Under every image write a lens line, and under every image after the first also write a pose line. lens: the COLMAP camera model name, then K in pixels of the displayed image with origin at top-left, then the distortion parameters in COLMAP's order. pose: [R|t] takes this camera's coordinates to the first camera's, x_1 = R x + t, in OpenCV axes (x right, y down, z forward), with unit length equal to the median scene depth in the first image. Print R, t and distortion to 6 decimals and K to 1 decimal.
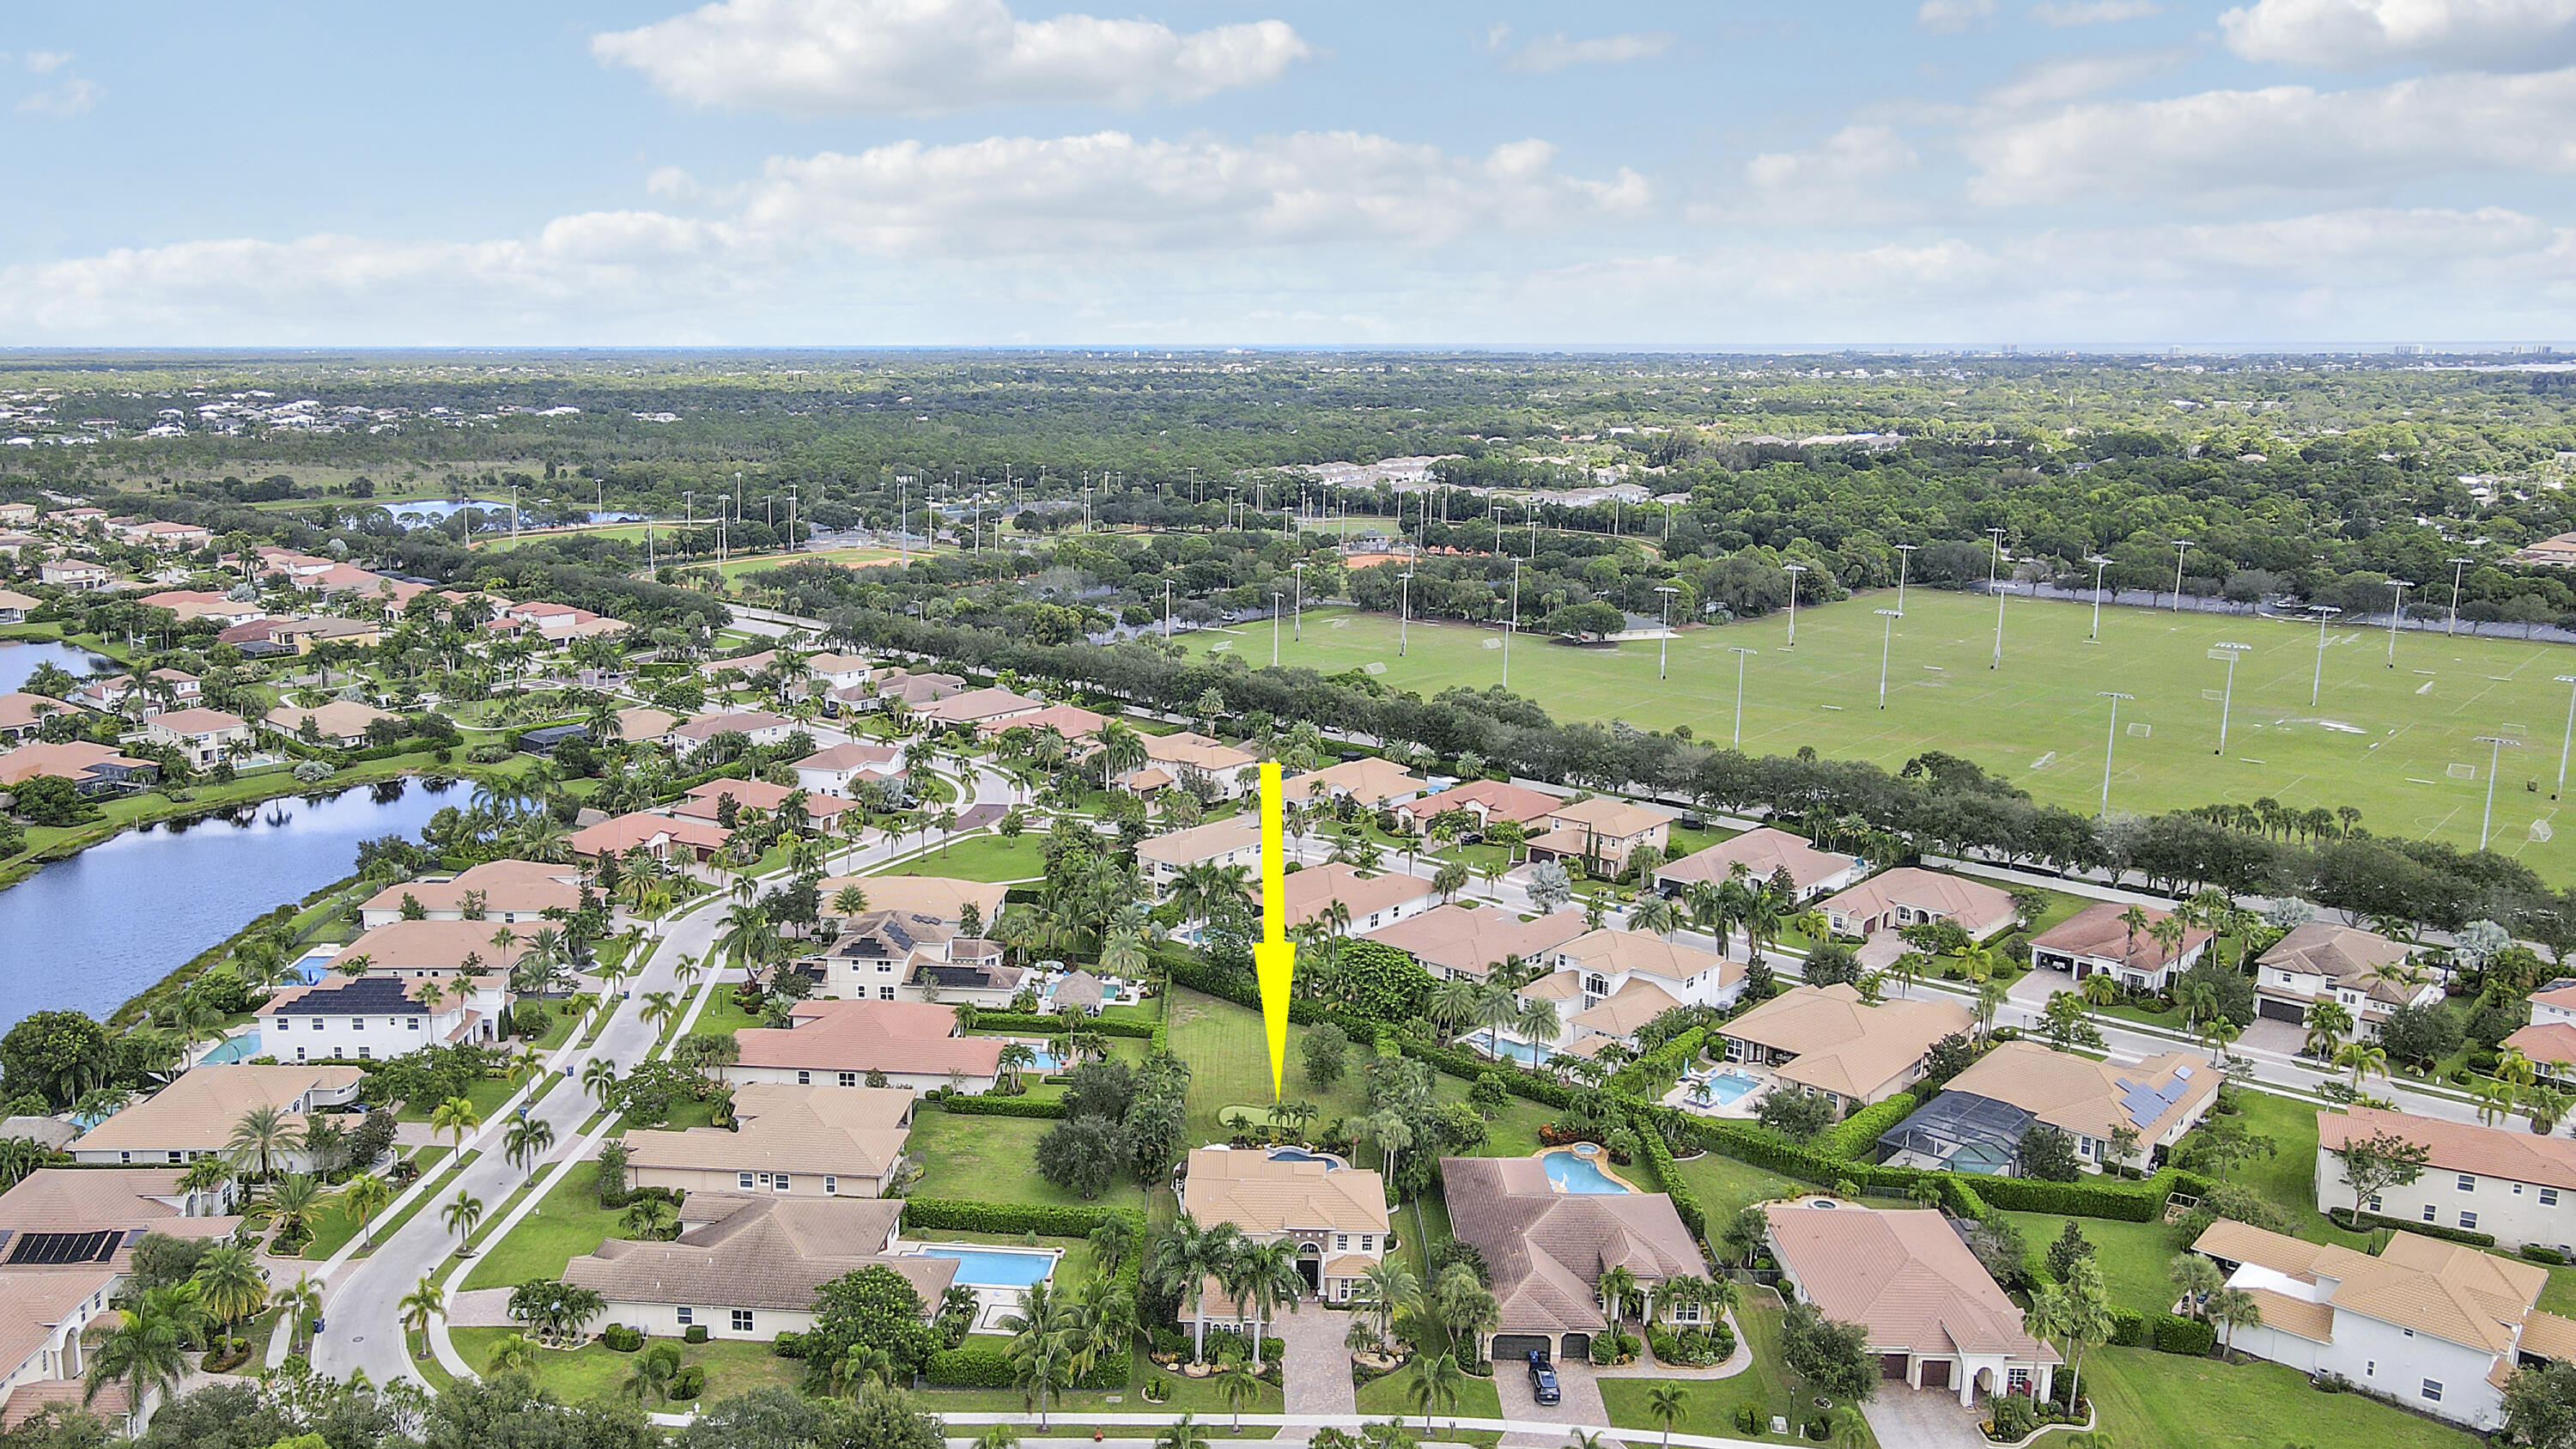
lens RADIAL K [[1890.6, 0, 1221.9], [0, 1890.6, 610.9], [0, 0, 1]] dist [0.001884, 0.019800]
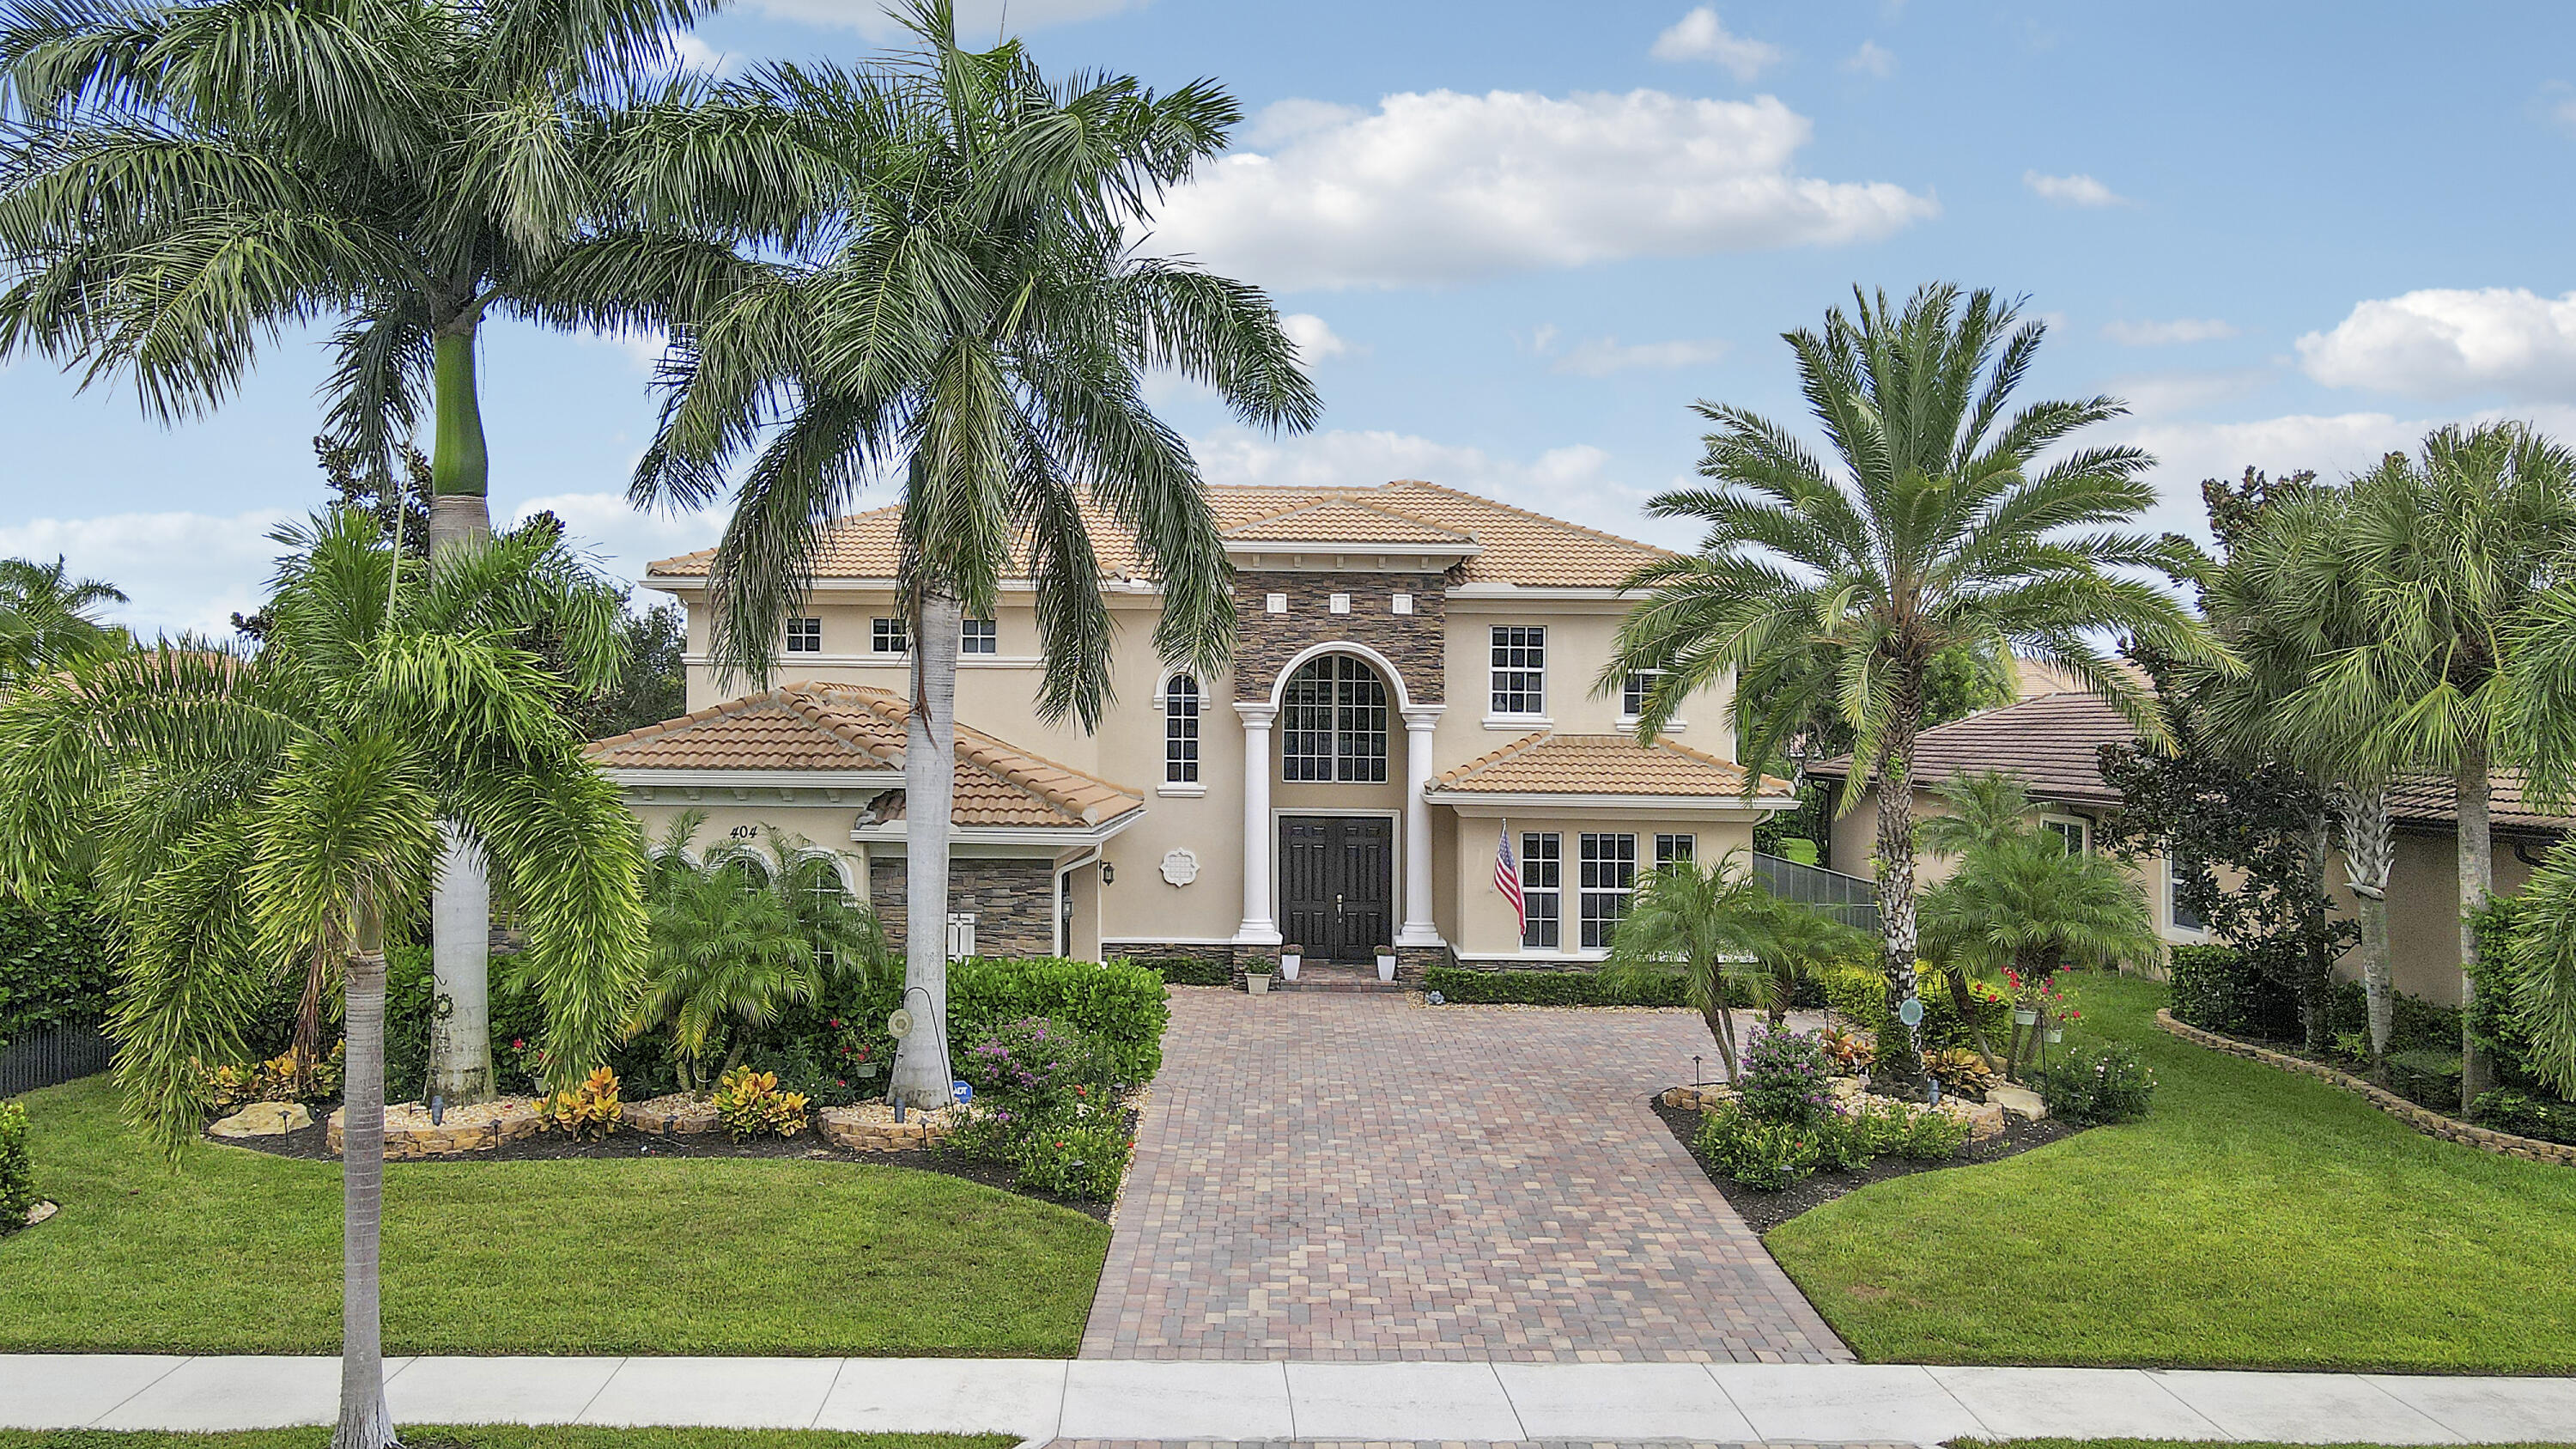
lens RADIAL K [[1890.6, 0, 1281.4], [0, 1890.6, 747.8], [0, 0, 1]] dist [0.001884, 0.019800]
pose [[0.999954, -0.004294, 0.008593, 0.031249], [0.005415, 0.990827, -0.135027, 0.298014], [-0.007934, 0.135067, 0.990805, 0.662767]]
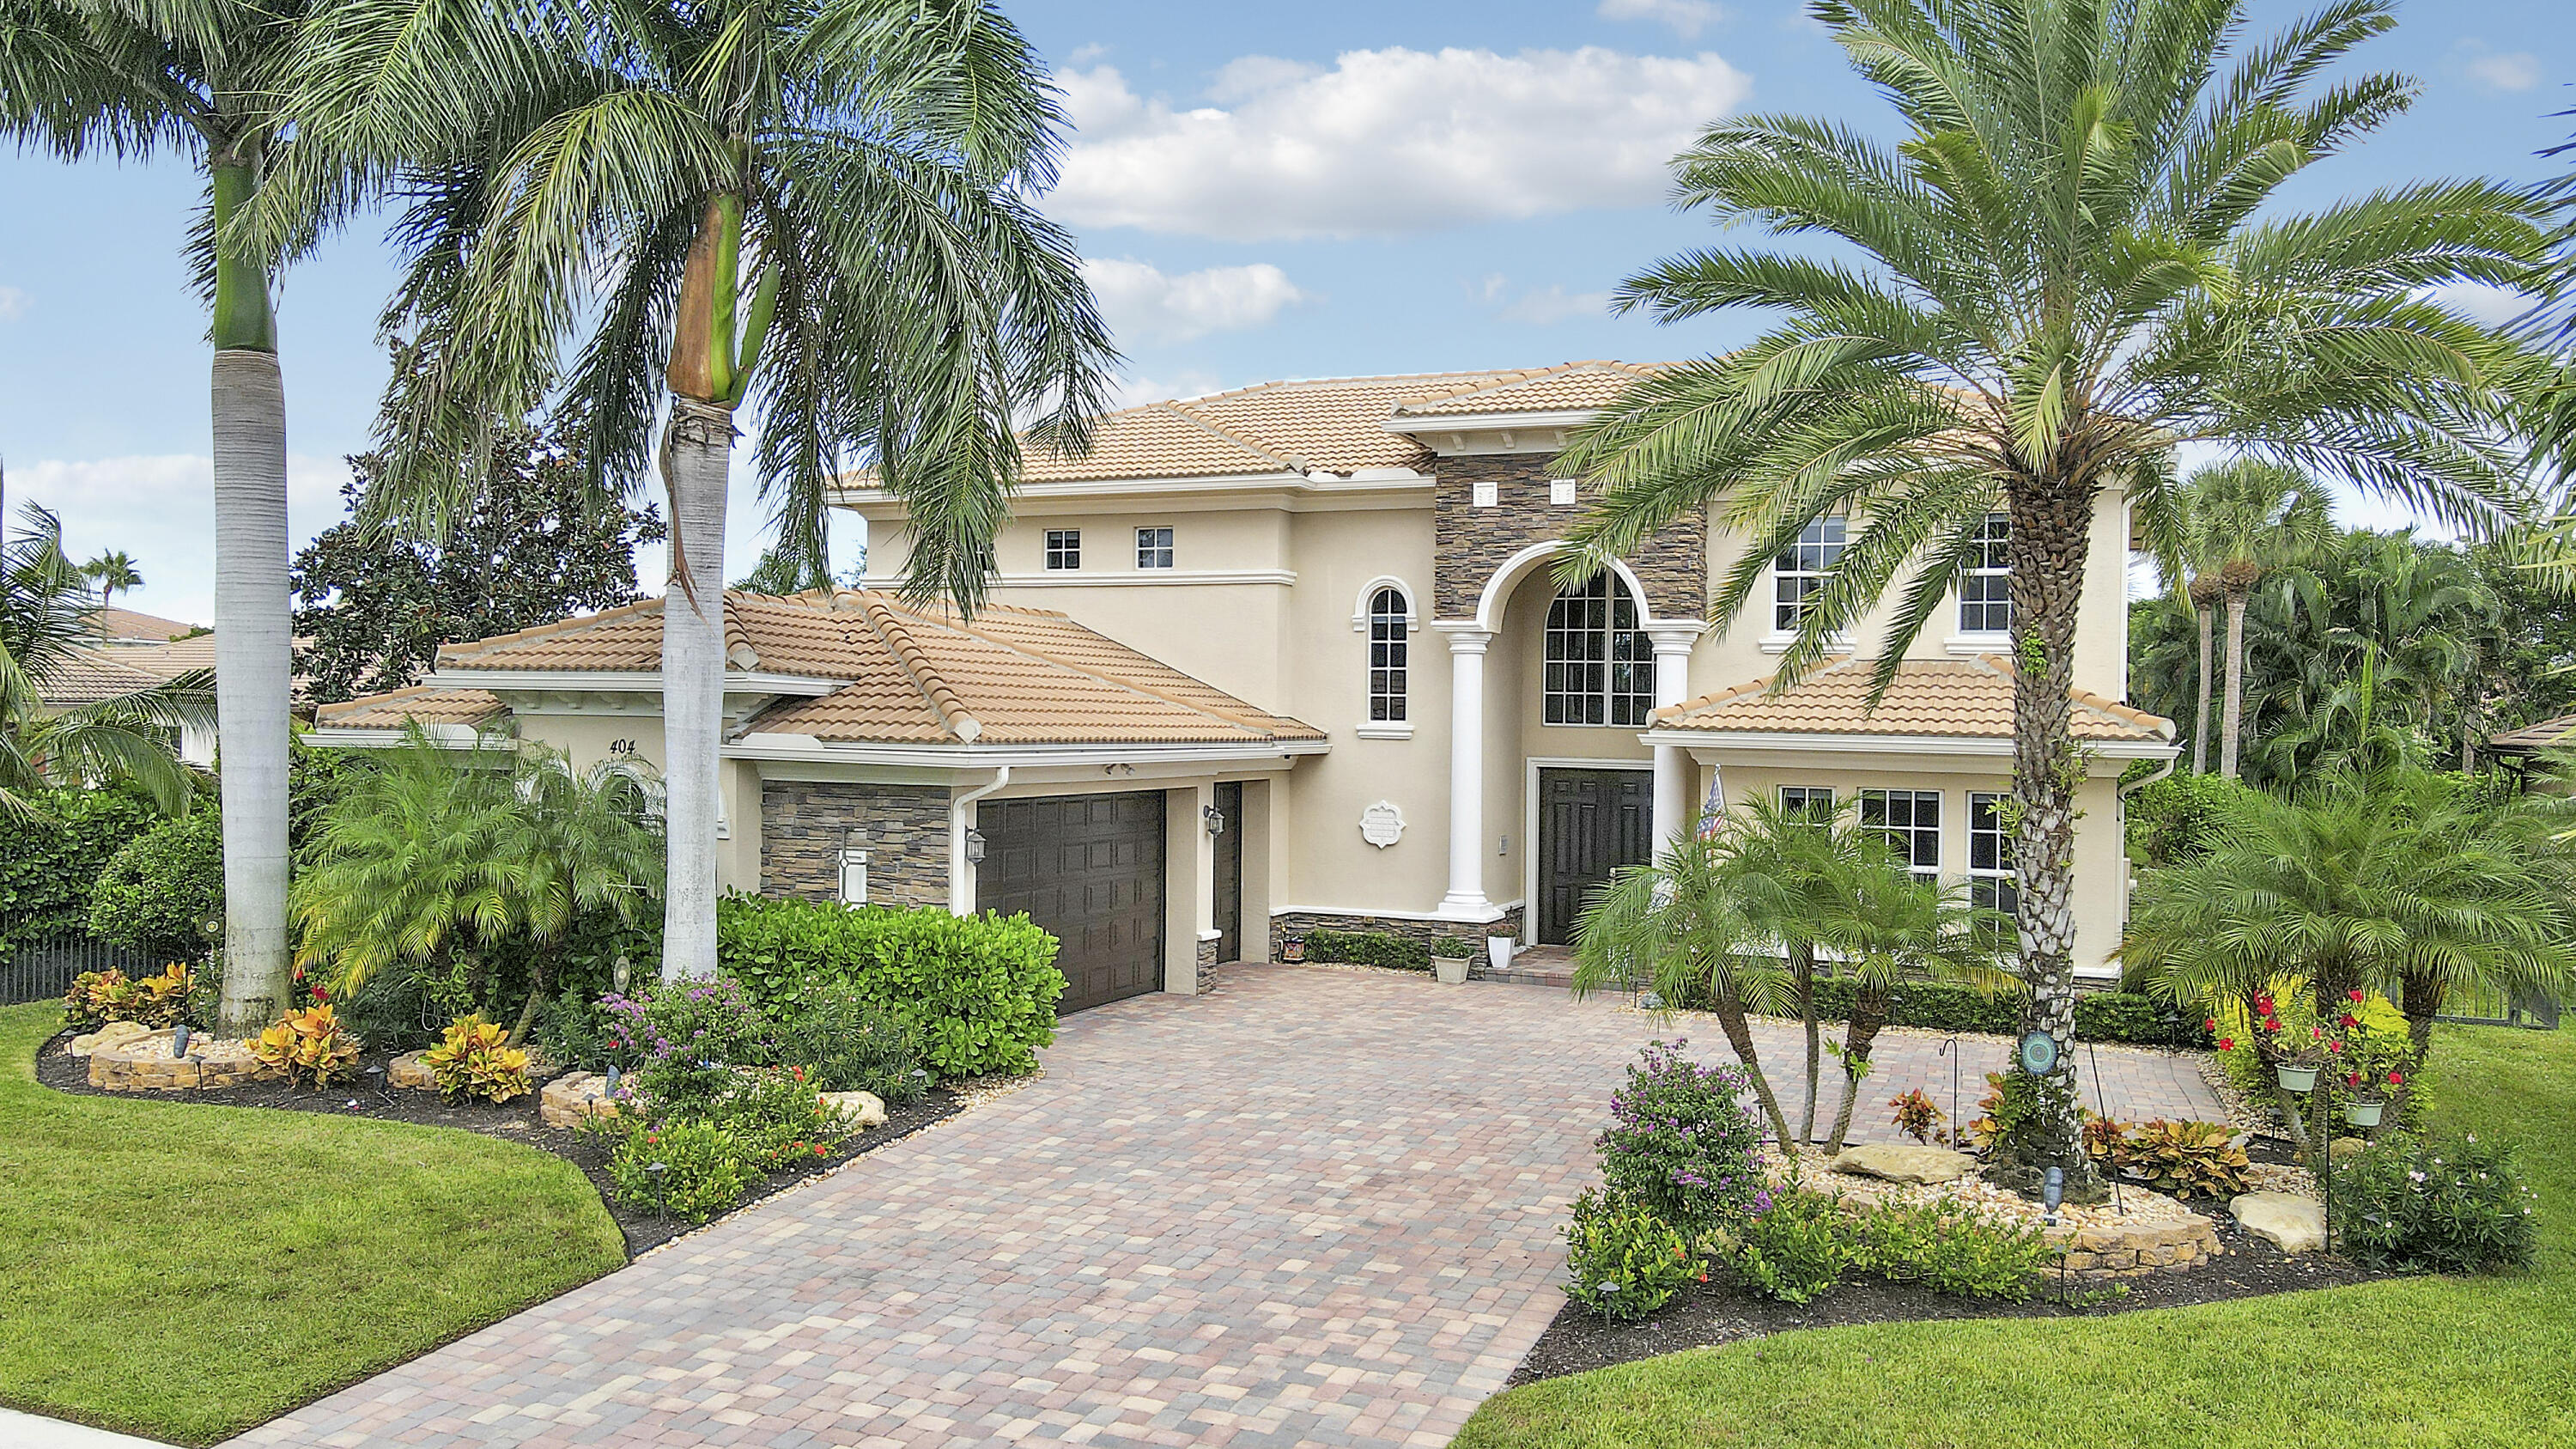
lens RADIAL K [[1890.6, 0, 1298.1], [0, 1890.6, 763.7], [0, 0, 1]] dist [0.001884, 0.019800]
pose [[0.927077, 0.009577, -0.374748, 0.065917], [-0.056092, 0.991963, -0.113412, 0.297539], [0.370650, 0.126162, 0.920164, 0.696826]]
